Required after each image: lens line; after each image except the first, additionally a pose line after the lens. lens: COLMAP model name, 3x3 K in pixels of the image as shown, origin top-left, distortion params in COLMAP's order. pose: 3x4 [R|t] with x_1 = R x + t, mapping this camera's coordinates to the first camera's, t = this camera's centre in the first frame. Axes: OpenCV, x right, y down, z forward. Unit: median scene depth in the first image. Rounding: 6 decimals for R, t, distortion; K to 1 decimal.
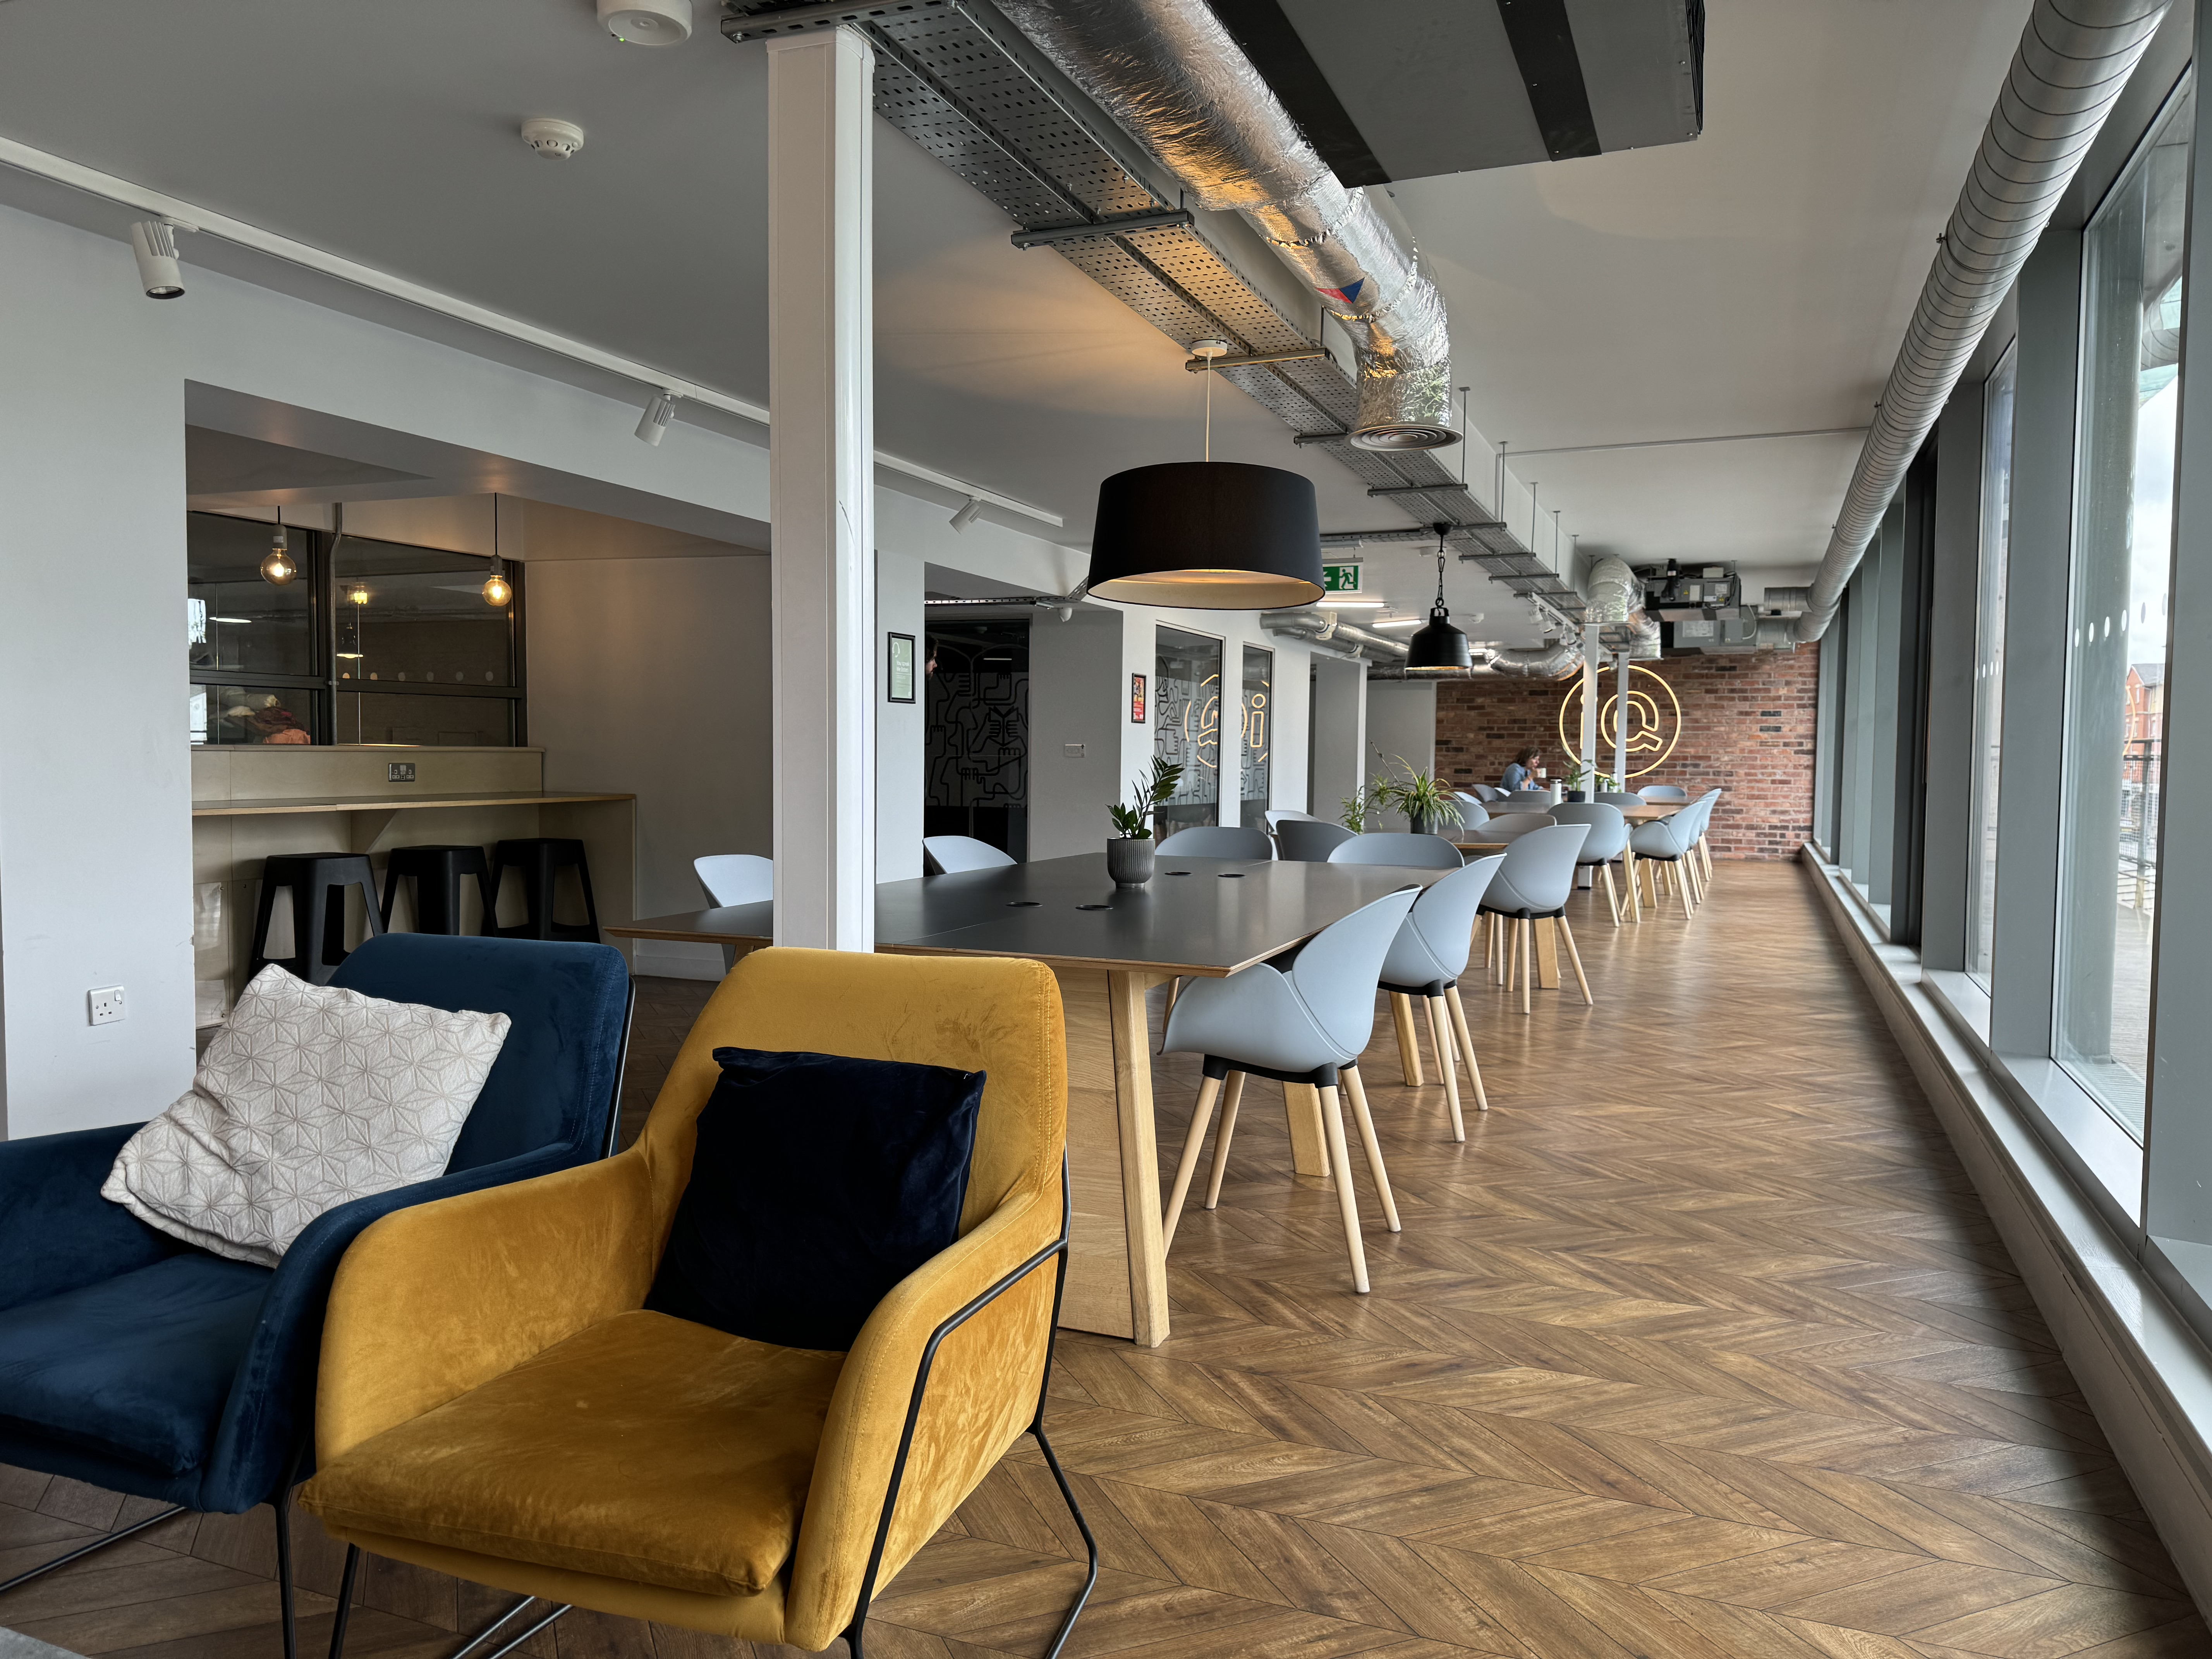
lens RADIAL K [[1532.6, 0, 1098.5], [0, 1532.6, 833.5], [0, 0, 1]] dist [0.166248, -0.310444]
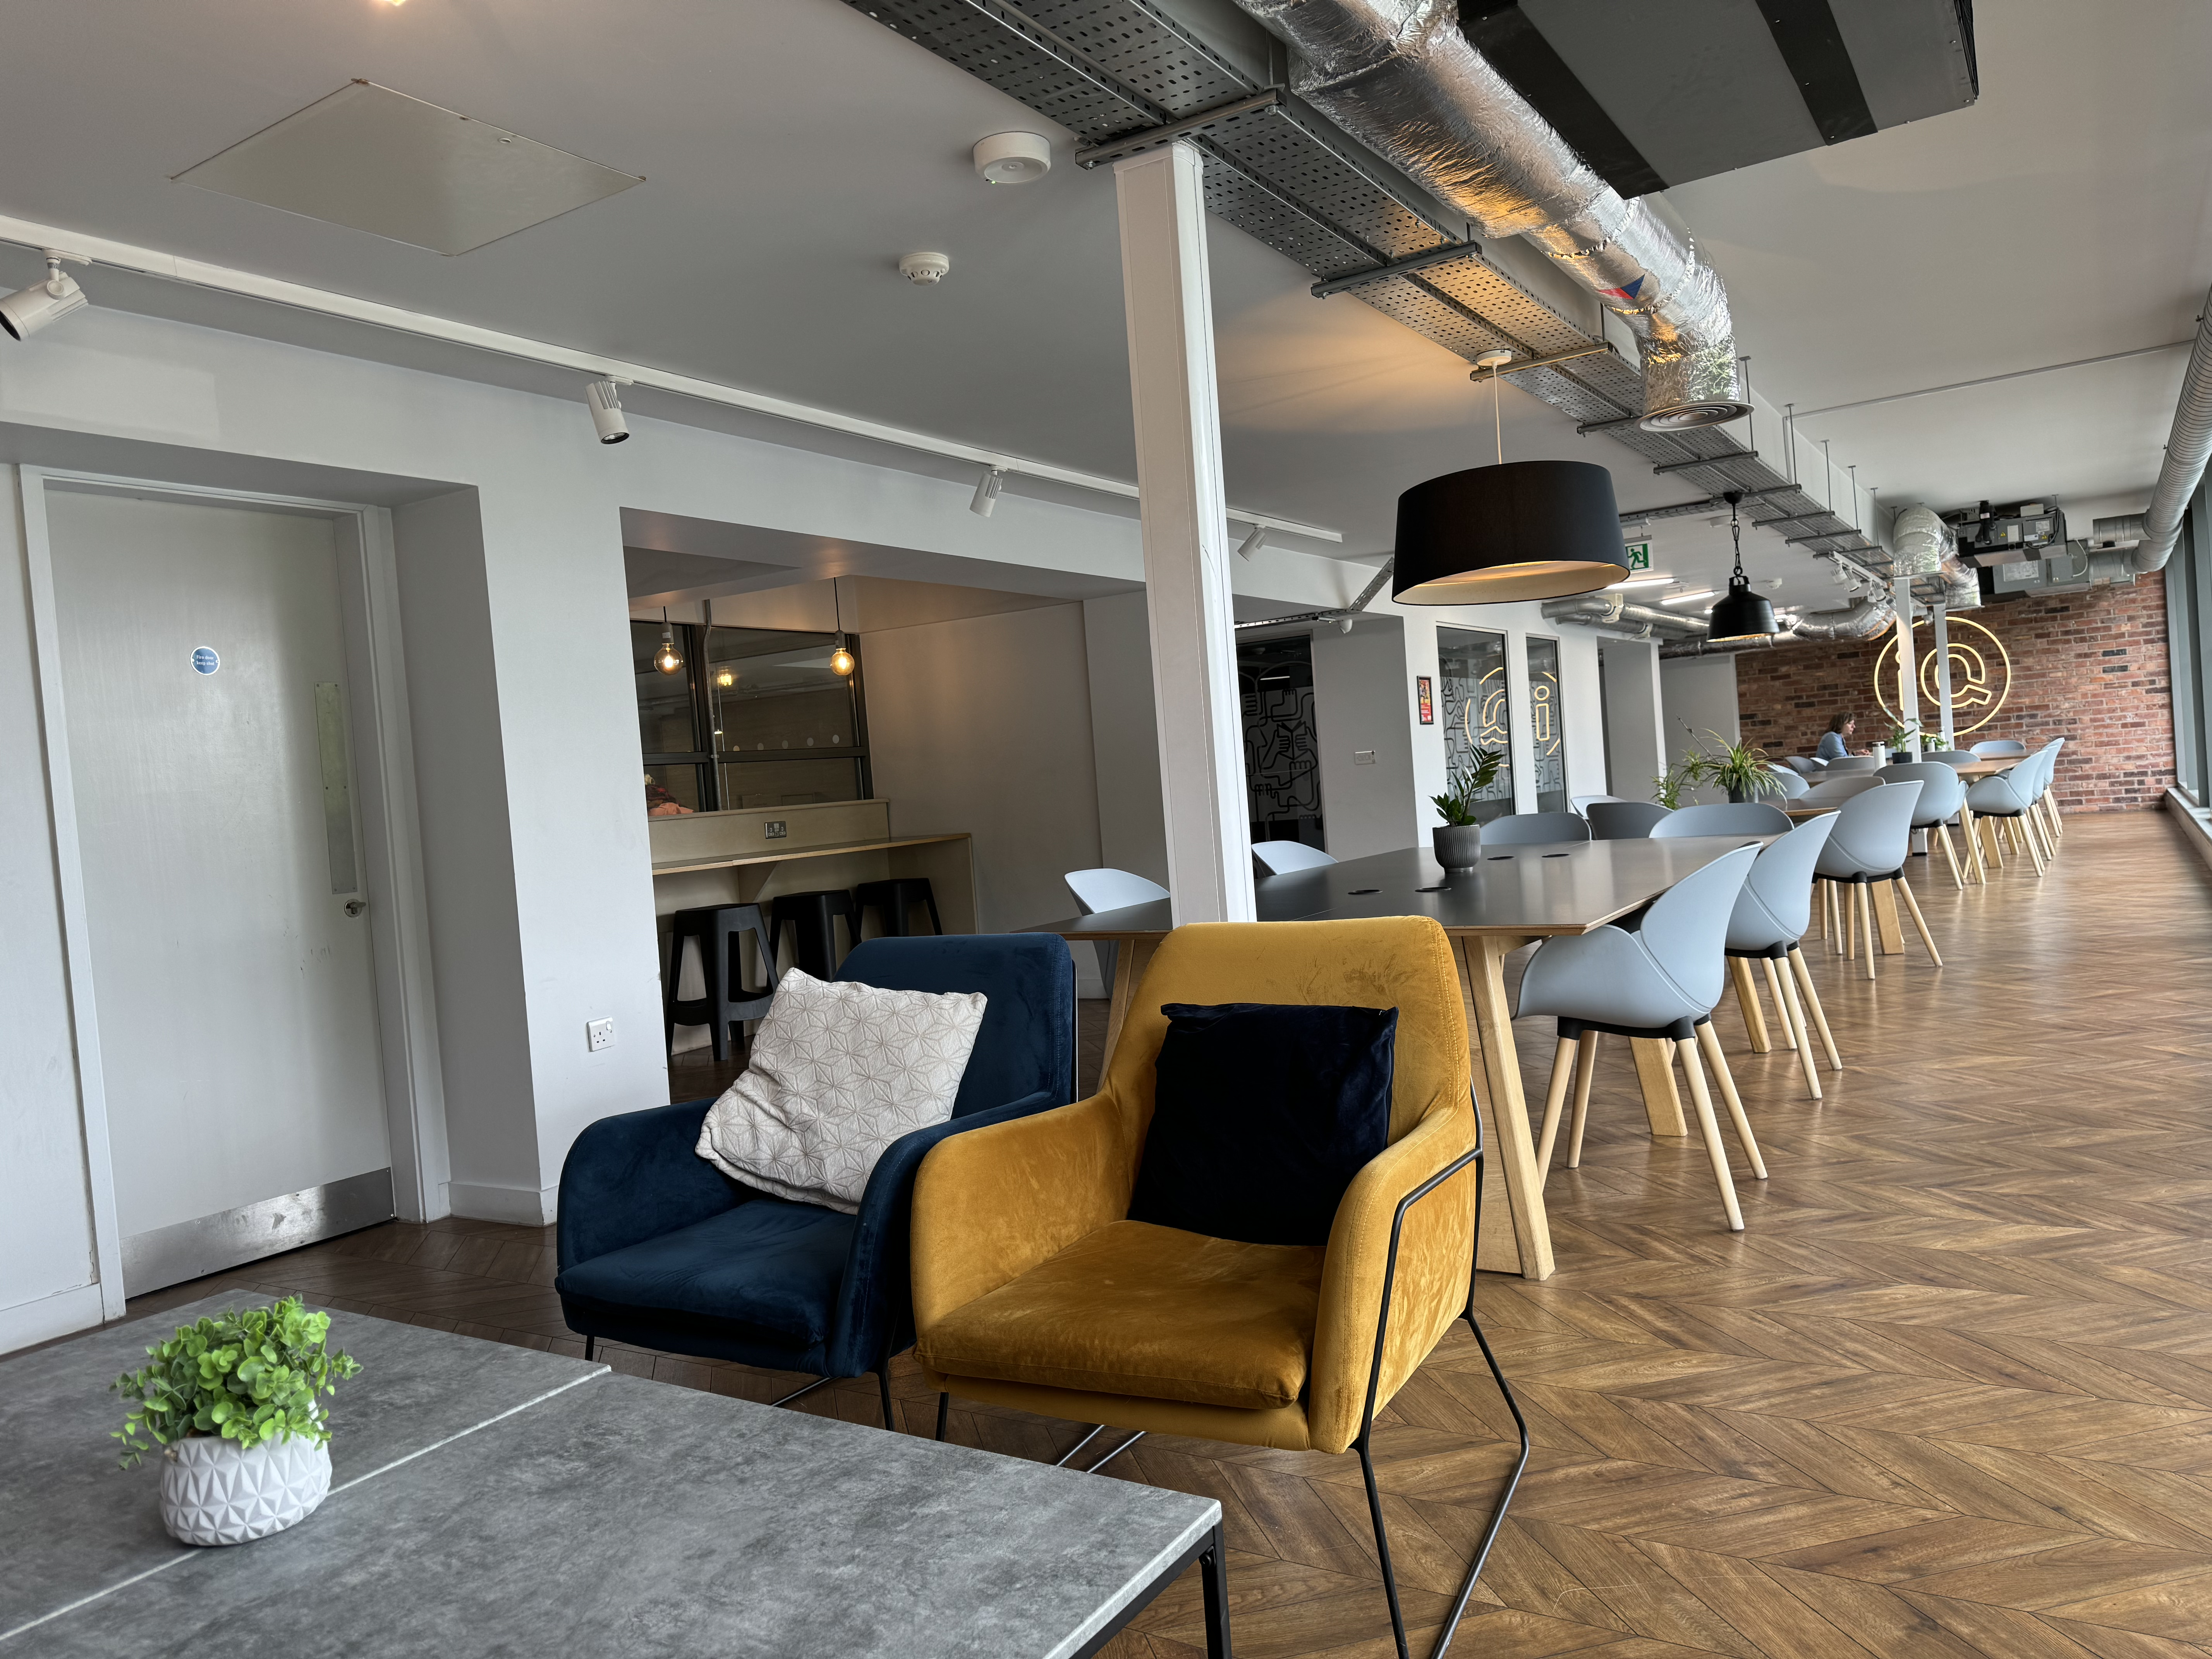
lens RADIAL K [[1541.4, 0, 1112.9], [0, 1541.4, 822.5], [0, 0, 1]] dist [0.051564, -0.053672]
pose [[0.981755, -0.085615, -0.169785, -0.039929], [0.081840, 0.996220, -0.029122, 0.016475], [0.171636, 0.014696, 0.985051, -0.104295]]
